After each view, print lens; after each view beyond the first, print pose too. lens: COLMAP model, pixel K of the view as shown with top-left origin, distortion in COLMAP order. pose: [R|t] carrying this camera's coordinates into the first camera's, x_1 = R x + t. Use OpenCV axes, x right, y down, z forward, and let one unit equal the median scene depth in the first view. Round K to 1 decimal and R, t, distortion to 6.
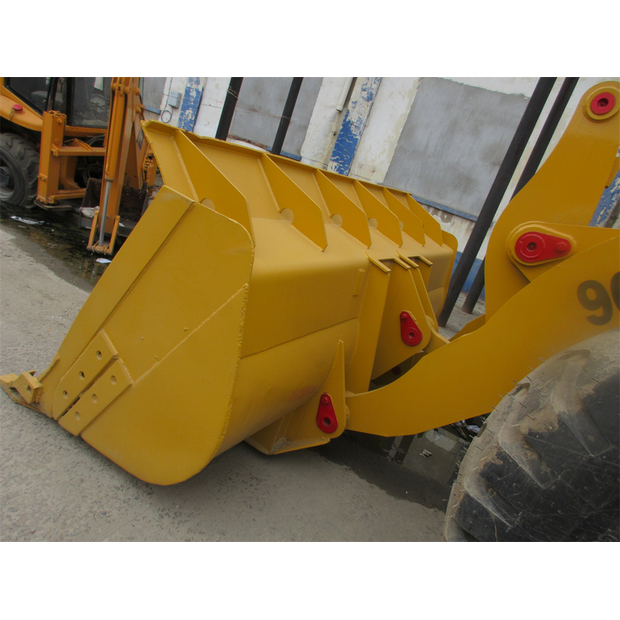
lens RADIAL K [[457.7, 0, 309.6], [0, 457.7, 312.0], [0, 0, 1]] dist [-0.003981, 0.010413]
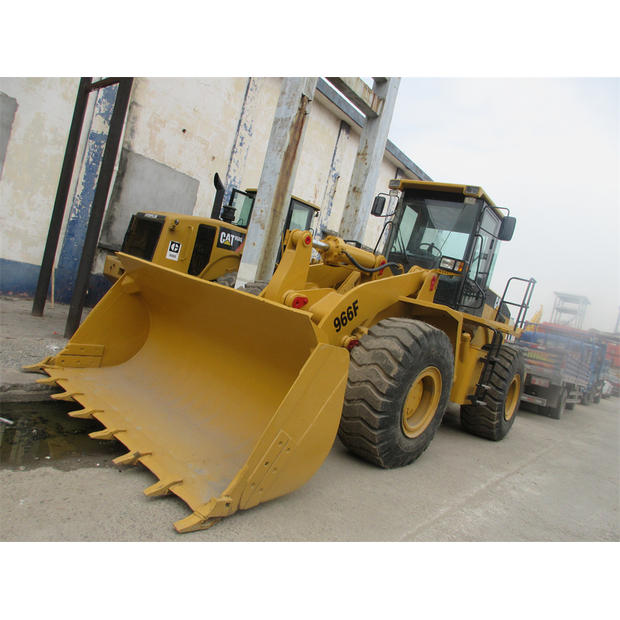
lens RADIAL K [[457.7, 0, 307.1], [0, 457.7, 308.8], [0, 0, 1]] dist [-0.003981, 0.010413]
pose [[0.272119, -0.286598, 0.918593, -0.377134], [0.139413, 0.956287, 0.257059, -0.166537], [-0.952111, 0.058113, 0.300180, 0.071463]]
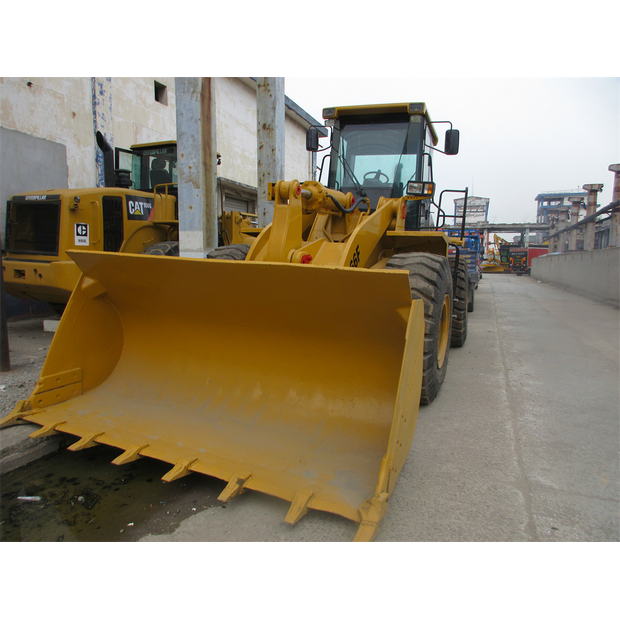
lens RADIAL K [[457.7, 0, 305.0], [0, 457.7, 311.1], [0, 0, 1]] dist [-0.003981, 0.010413]
pose [[-0.065781, -0.430712, 0.900089, -0.341360], [0.265905, 0.861858, 0.431850, -0.200678], [-0.961752, 0.267746, 0.057835, 0.228564]]
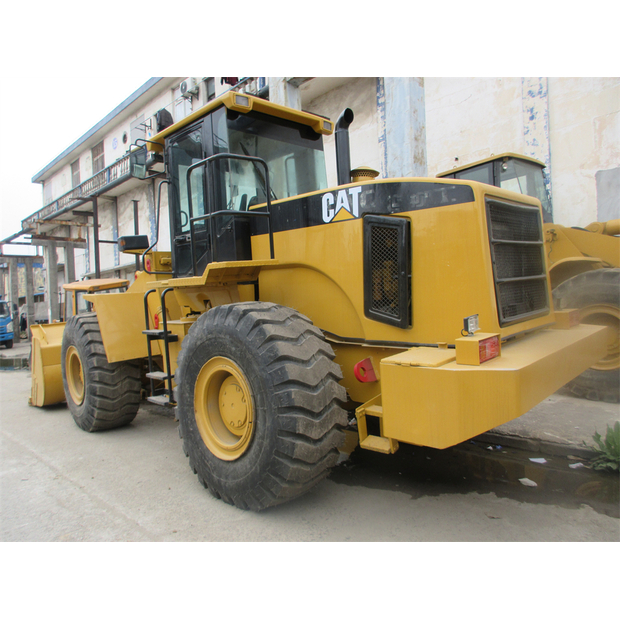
lens RADIAL K [[457.7, 0, 312.5], [0, 457.7, 308.2], [0, 0, 1]] dist [-0.003981, 0.010413]
pose [[0.878117, -0.368098, -0.305639, 0.671377], [0.241572, 0.892518, -0.380860, 0.348011], [0.412982, 0.260606, 0.872657, -0.360264]]
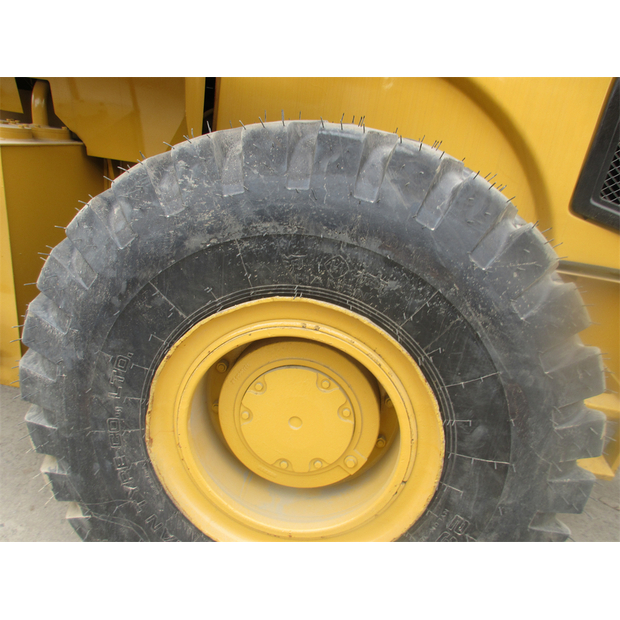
lens RADIAL K [[457.7, 0, 310.0], [0, 457.7, 311.4], [0, 0, 1]] dist [-0.003981, 0.010413]
pose [[0.921008, -0.303582, 0.244095, 0.428224], [0.276516, 0.950866, 0.139259, 0.197797], [-0.274378, -0.060762, 0.959700, -0.151025]]
